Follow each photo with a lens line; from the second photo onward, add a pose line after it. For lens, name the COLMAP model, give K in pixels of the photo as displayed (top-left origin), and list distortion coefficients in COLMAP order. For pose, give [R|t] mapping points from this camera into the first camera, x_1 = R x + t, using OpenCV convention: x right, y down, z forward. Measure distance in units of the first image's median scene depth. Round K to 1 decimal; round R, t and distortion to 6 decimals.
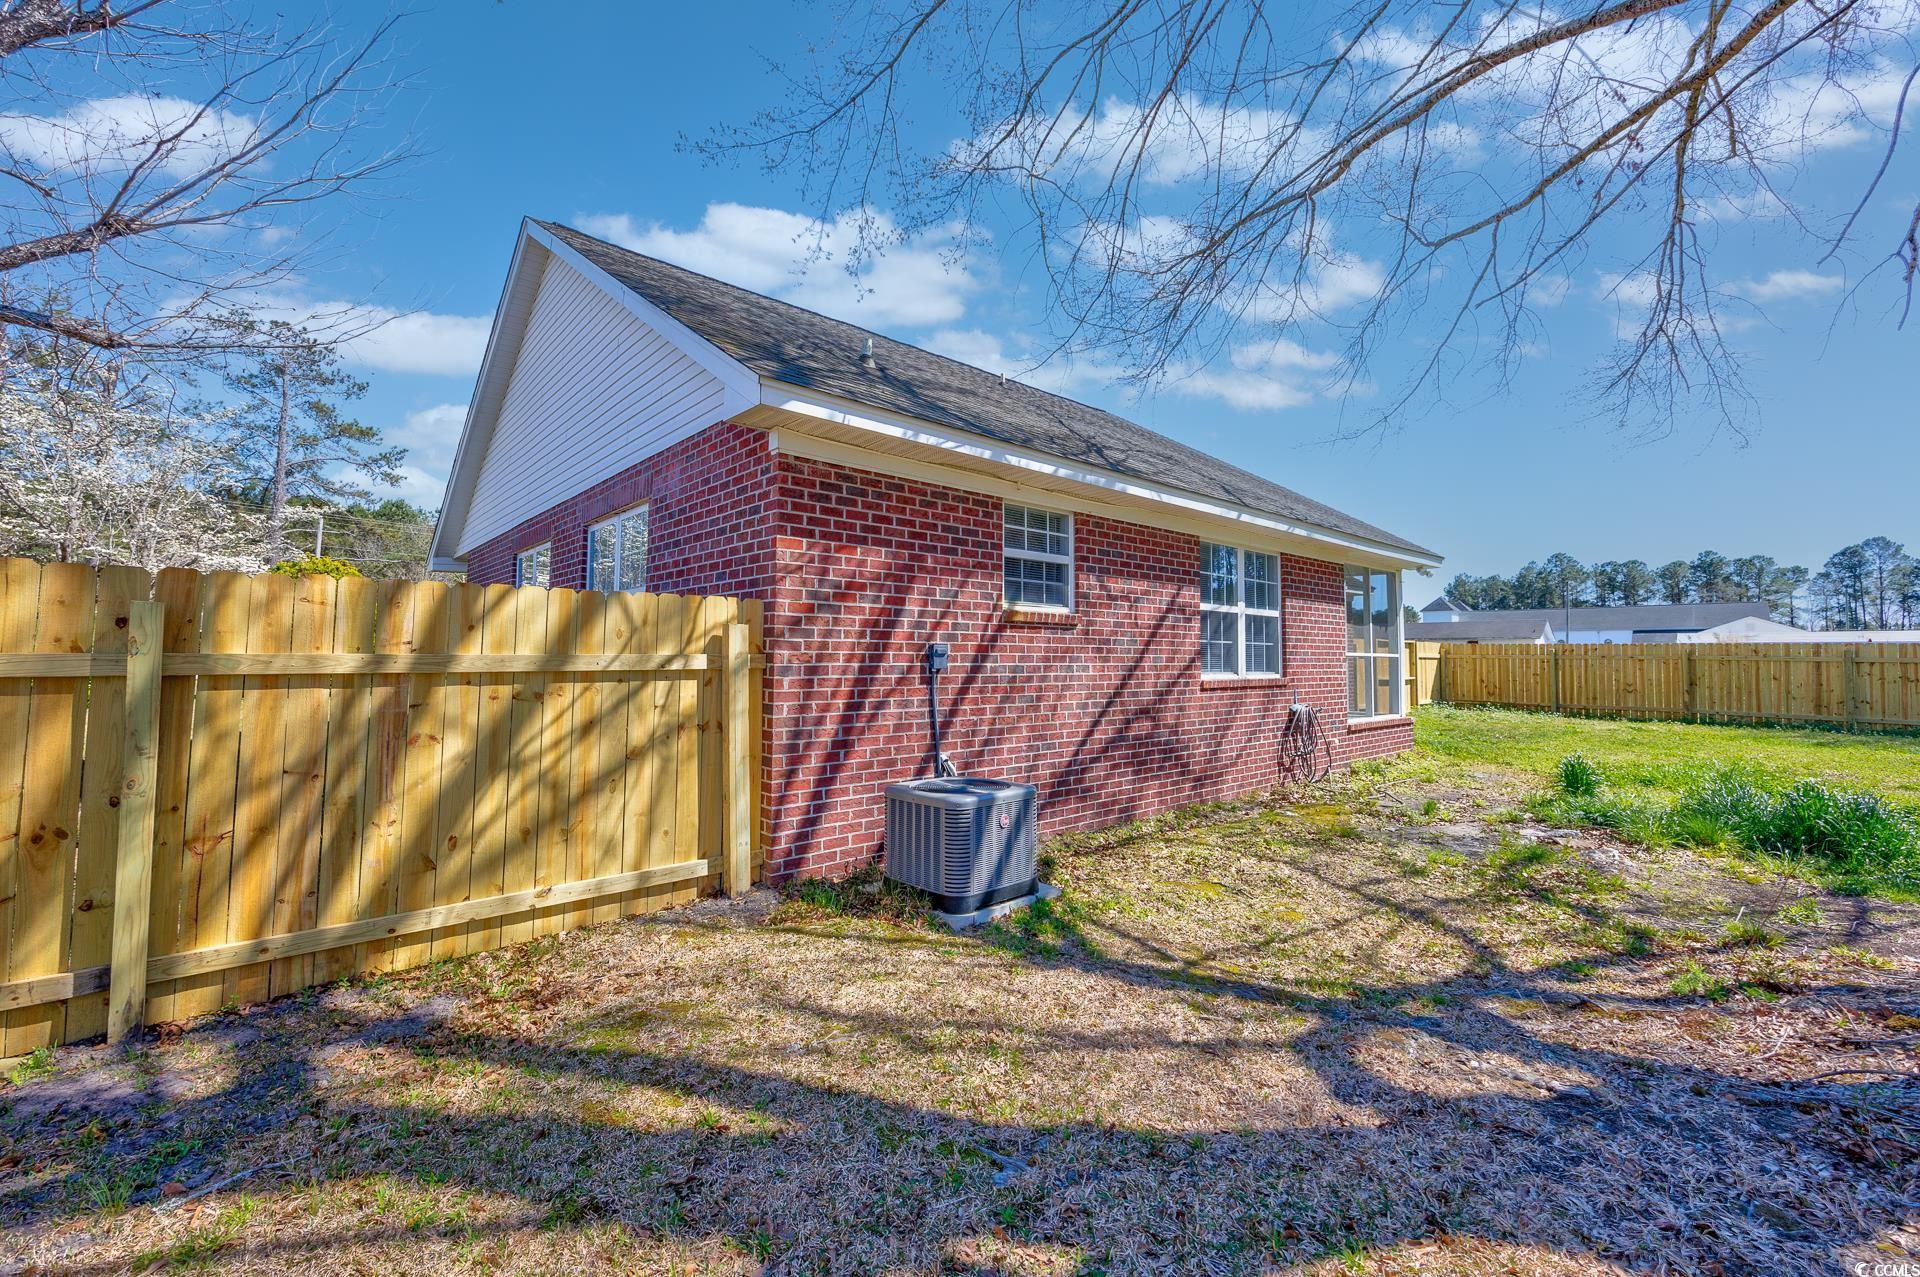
lens RADIAL K [[768.7, 0, 951.1], [0, 768.7, 633.7], [0, 0, 1]] dist [-0.001691, -0.000069]
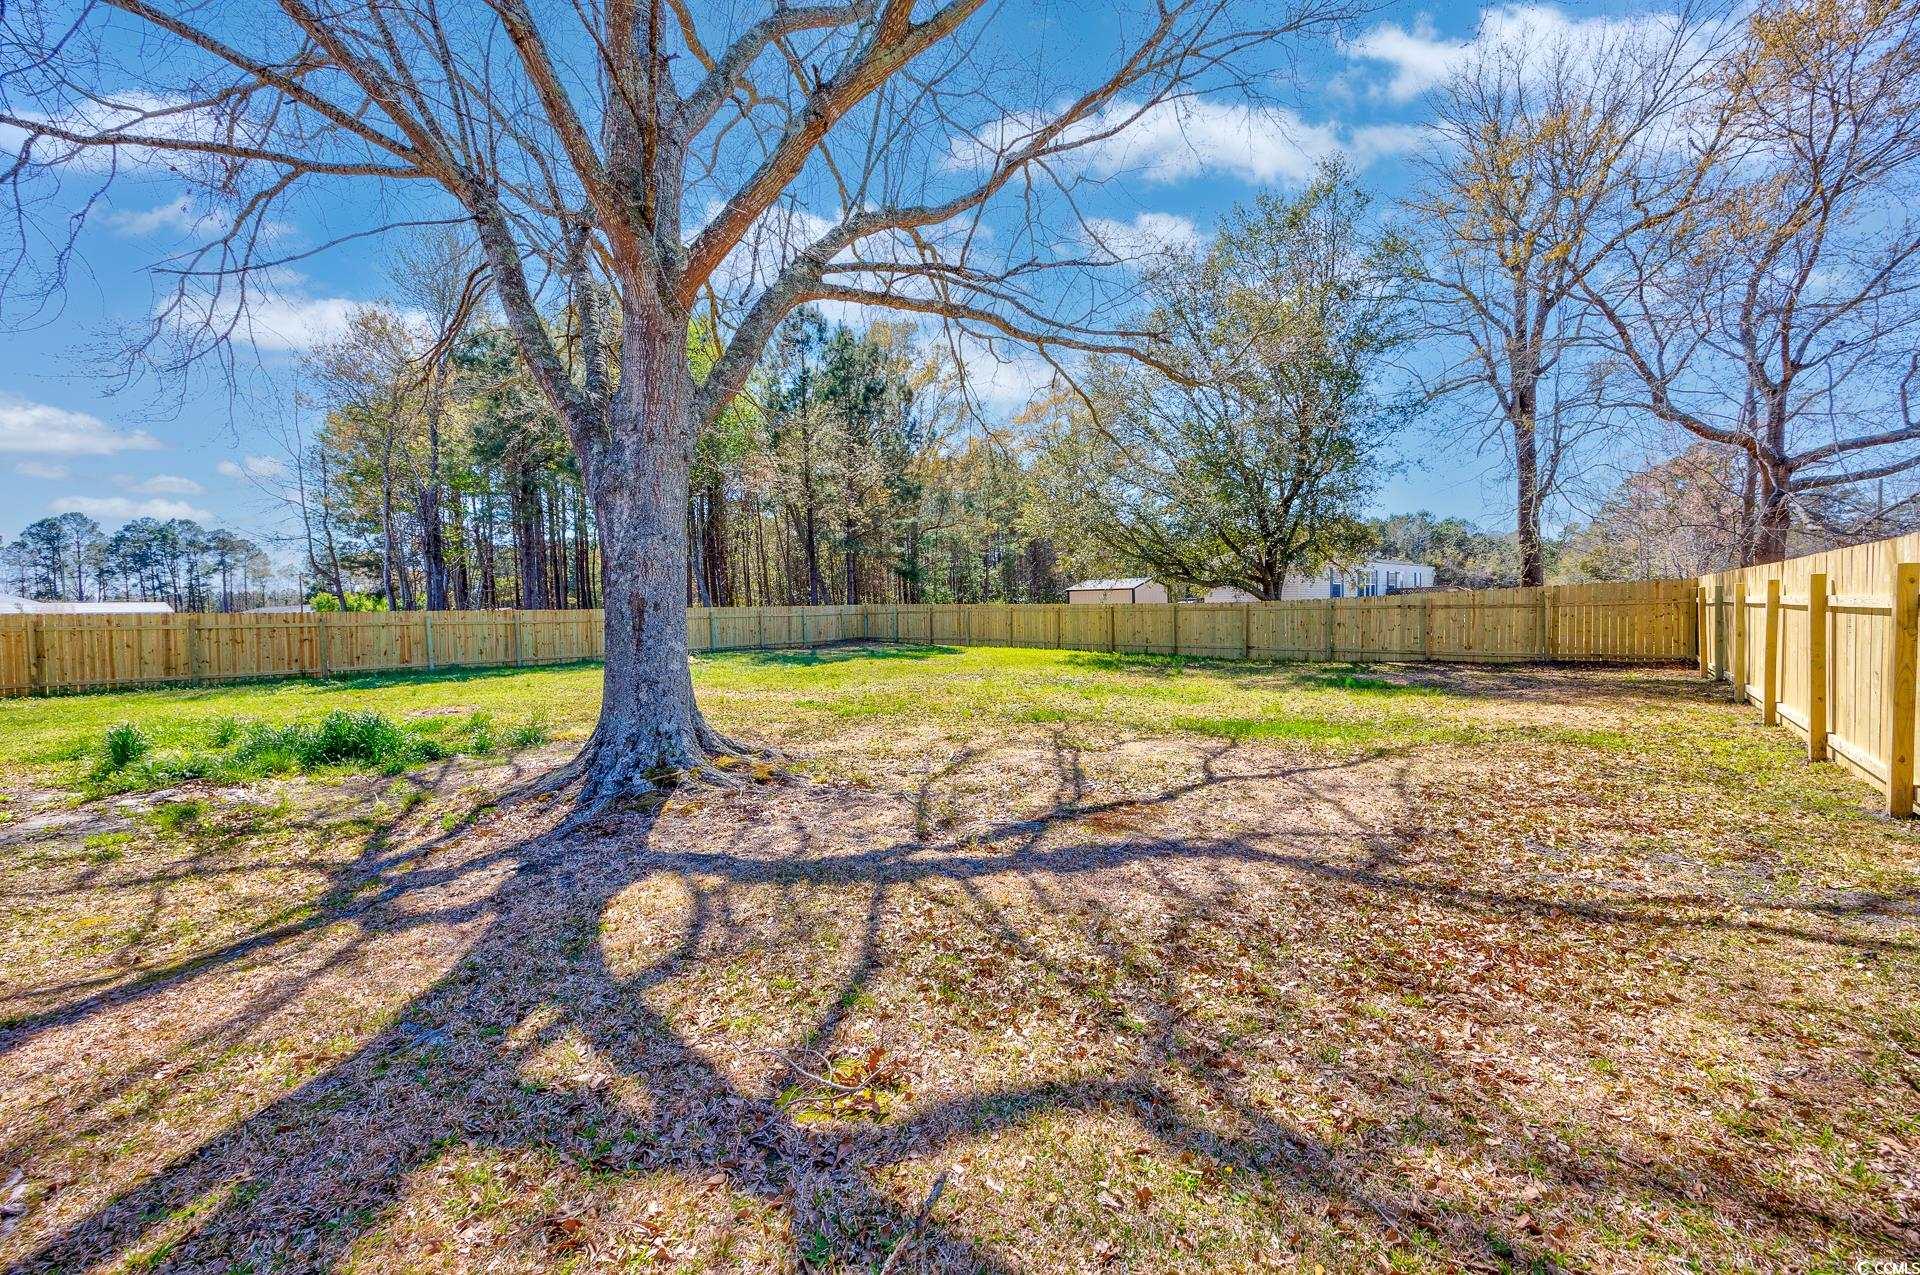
lens RADIAL K [[768.7, 0, 951.1], [0, 768.7, 632.7], [0, 0, 1]] dist [-0.001691, -0.000069]
pose [[-0.179051, -0.028323, 0.983432, -0.644102], [-0.007022, 0.999597, 0.027510, 0.007105], [-0.983815, -0.001980, -0.179178, 0.209880]]
